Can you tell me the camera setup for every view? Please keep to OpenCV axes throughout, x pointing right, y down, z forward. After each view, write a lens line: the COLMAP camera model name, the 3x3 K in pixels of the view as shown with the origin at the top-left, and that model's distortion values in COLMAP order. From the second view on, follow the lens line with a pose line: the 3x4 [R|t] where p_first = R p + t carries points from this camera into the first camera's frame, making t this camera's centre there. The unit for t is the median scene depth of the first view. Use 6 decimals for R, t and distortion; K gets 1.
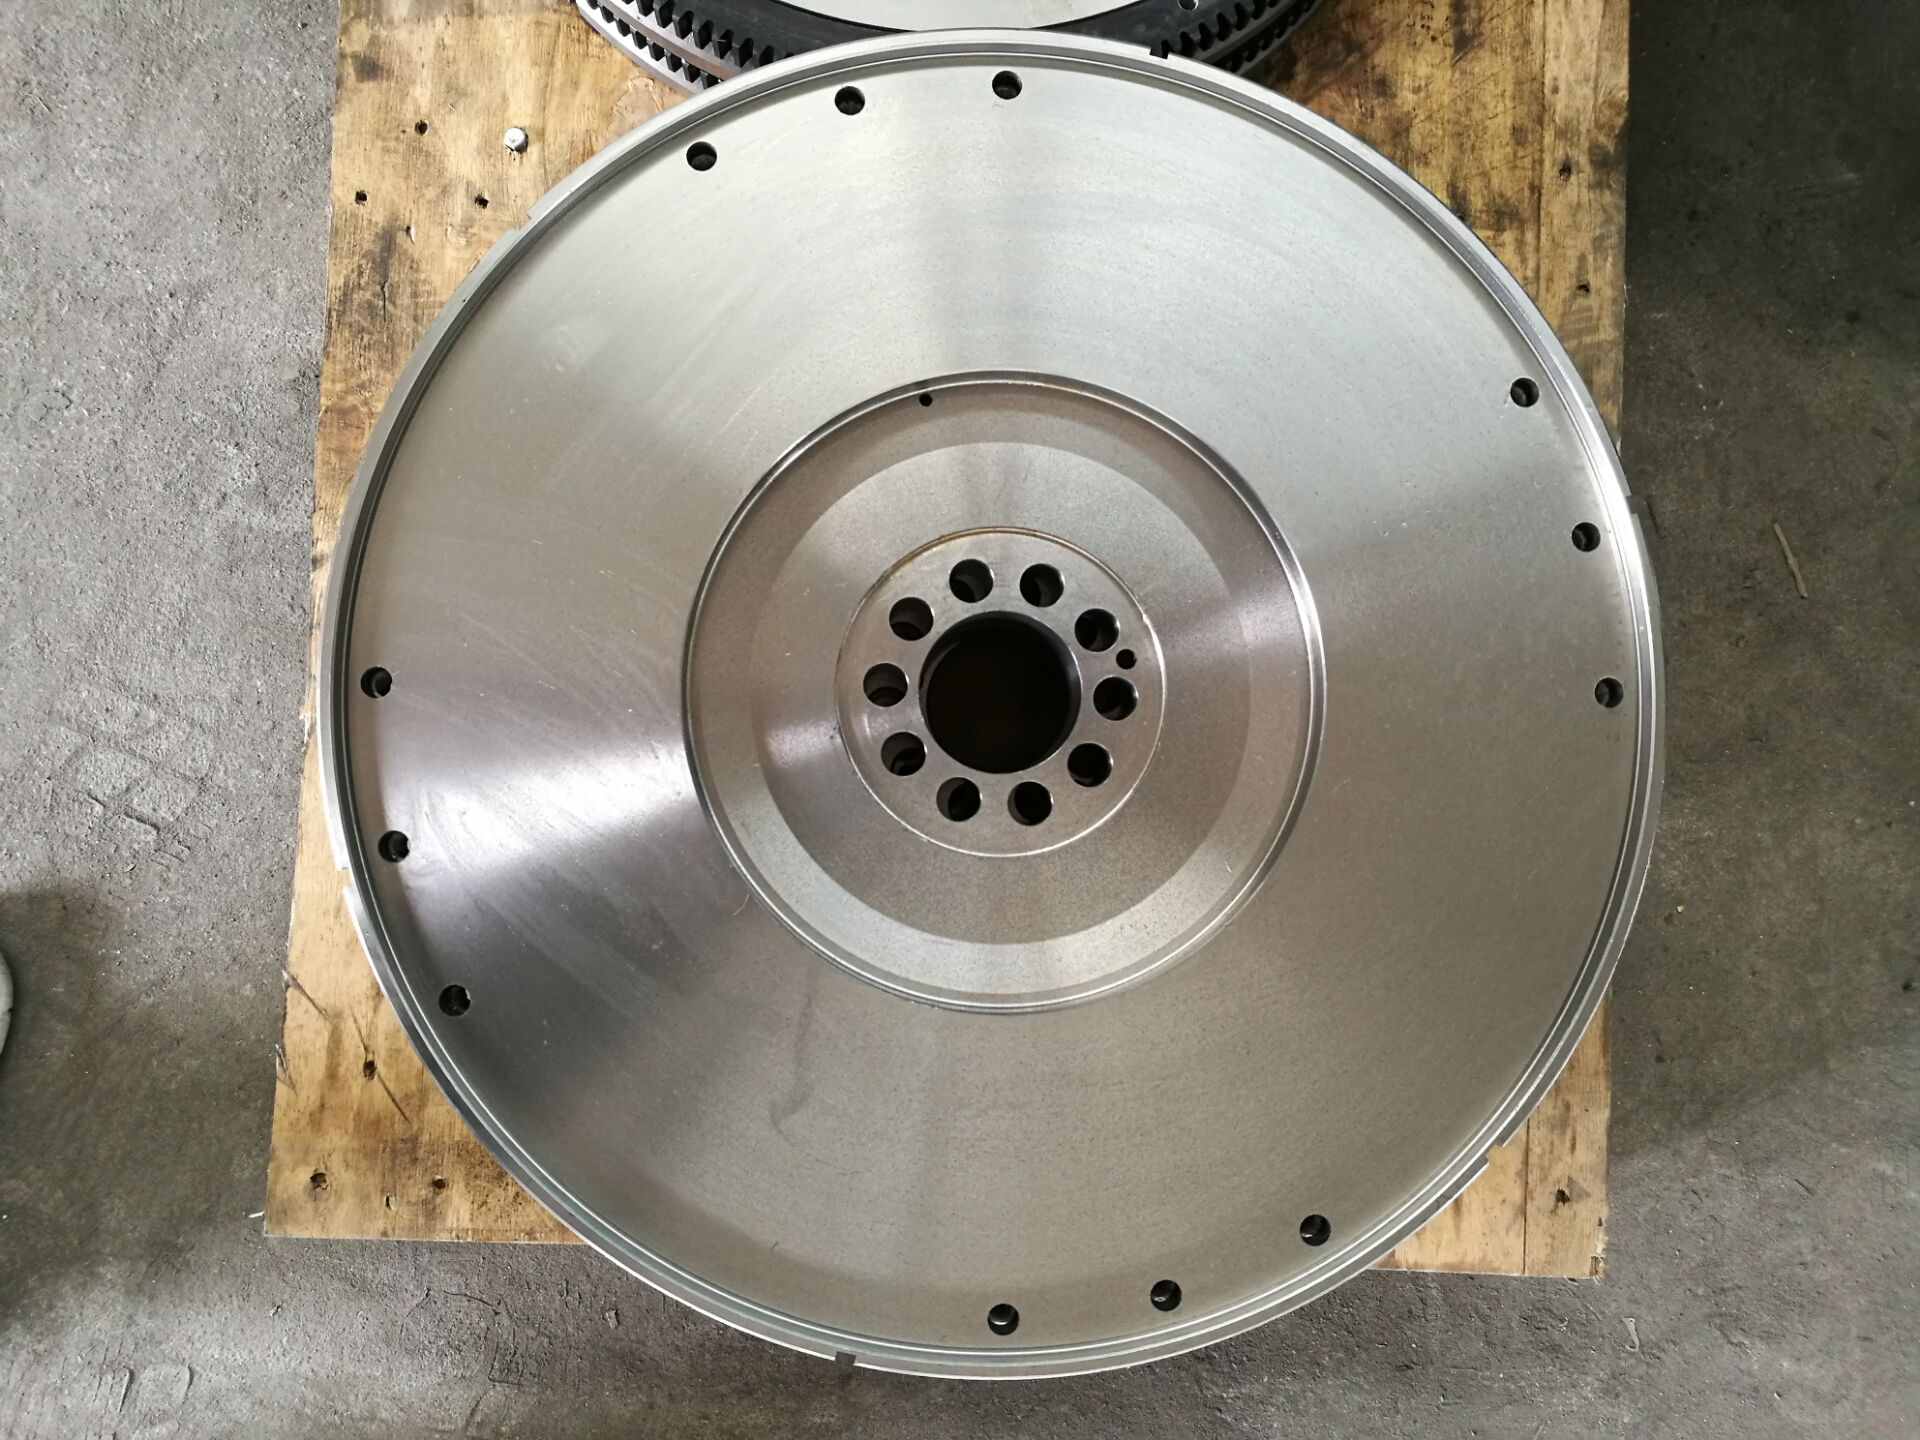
lens RADIAL K [[1543.7, 0, 957.8], [0, 1543.7, 712.1], [0, 0, 1]] dist [-0.027719, 0.068029]
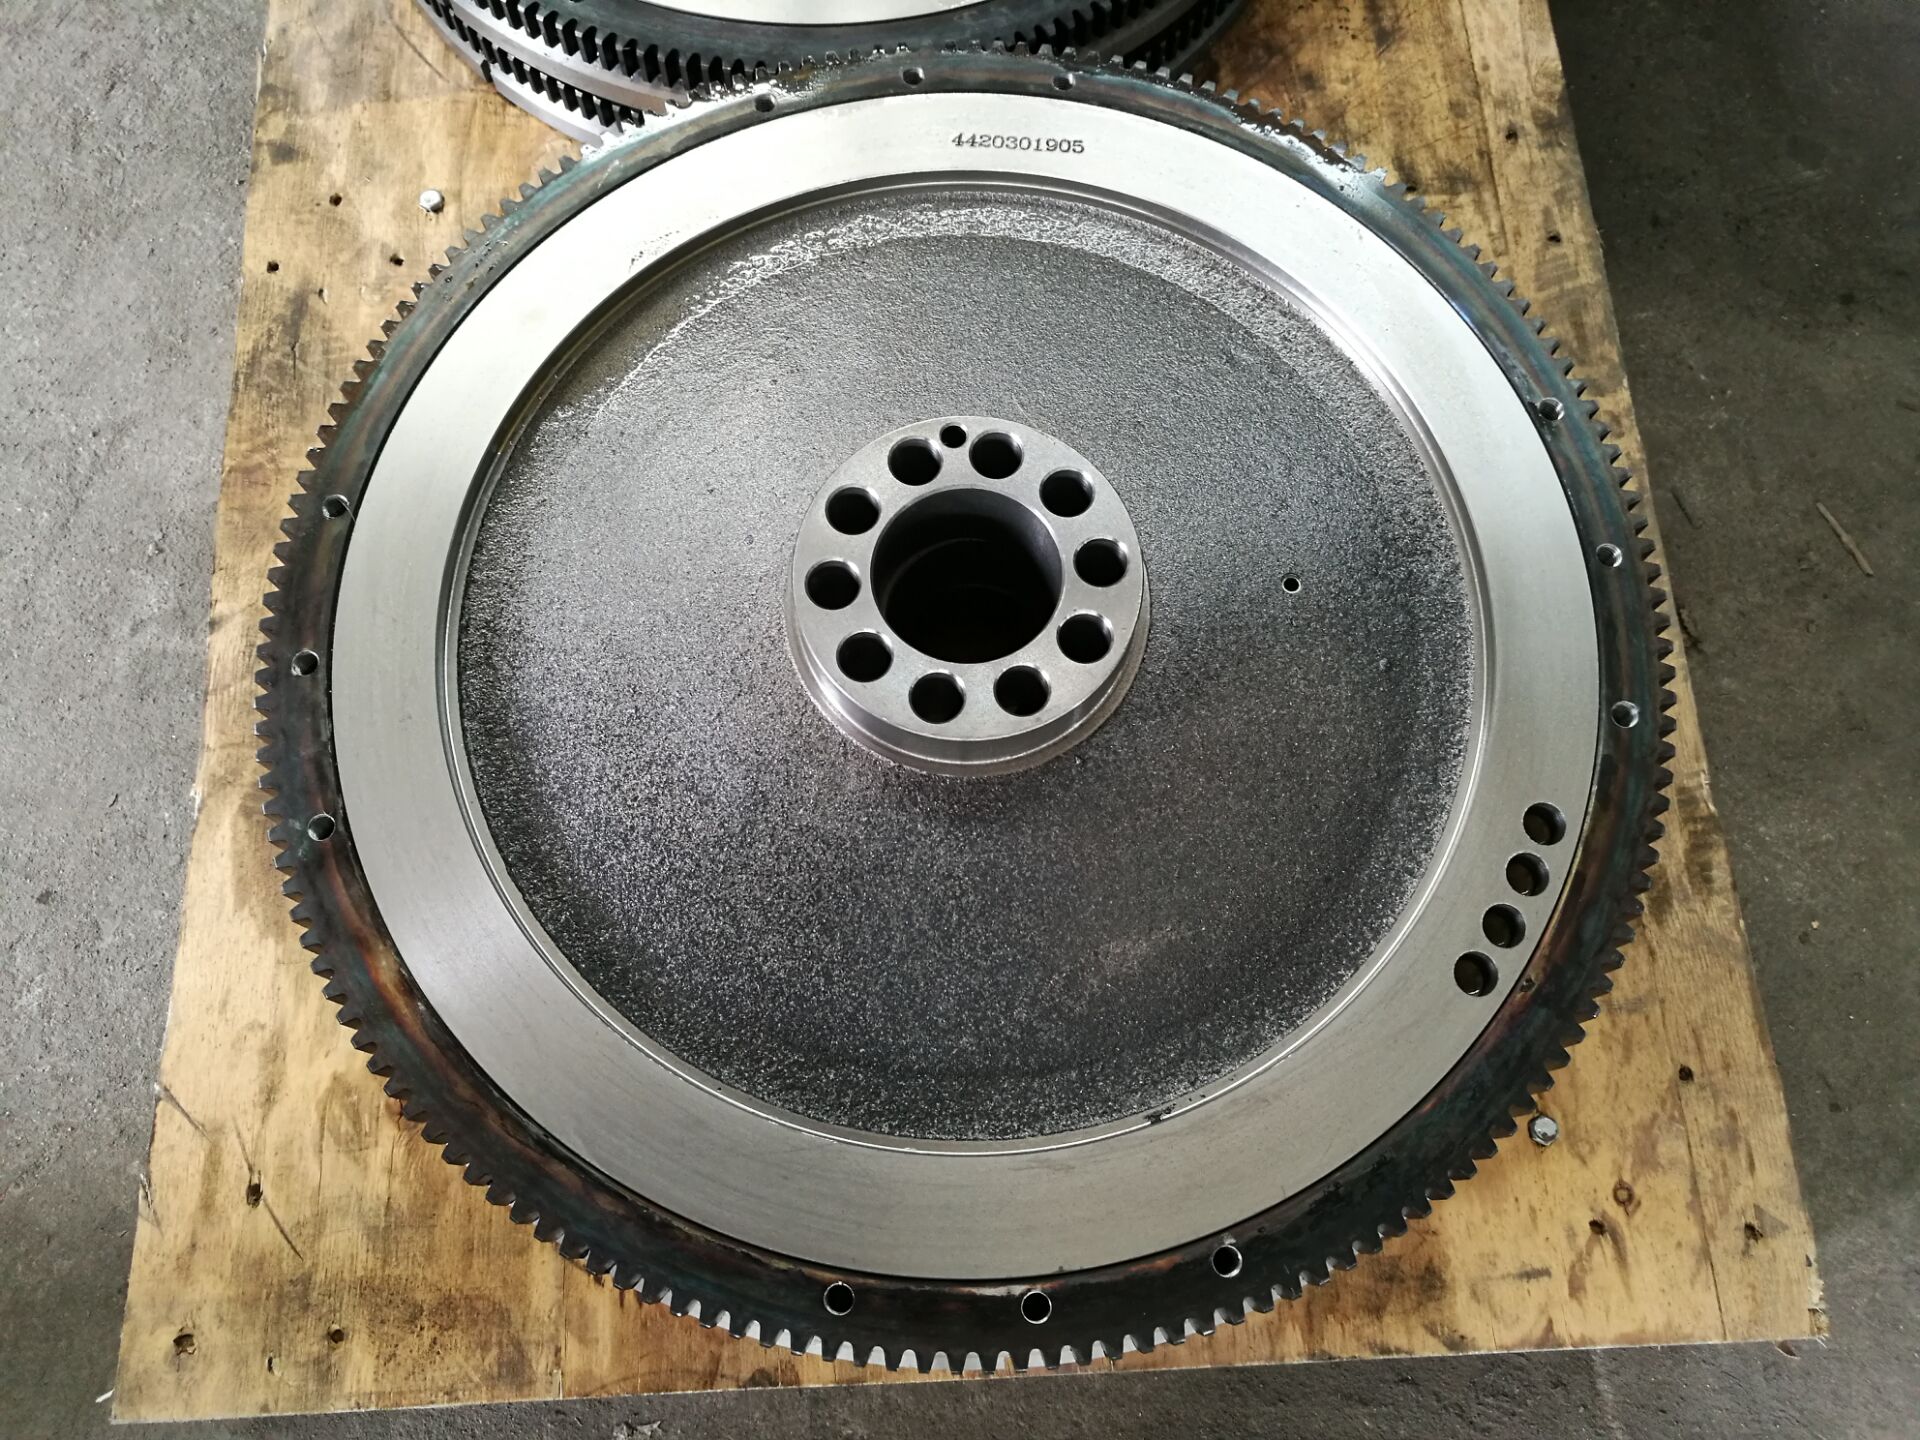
lens RADIAL K [[1543.7, 0, 957.8], [0, 1543.7, 712.1], [0, 0, 1]] dist [-0.027719, 0.068029]
pose [[0.994803, -0.100950, -0.013238, 0.025246], [0.093962, 0.960358, -0.262456, 0.225115], [0.039208, 0.259848, 0.964853, 0.151590]]
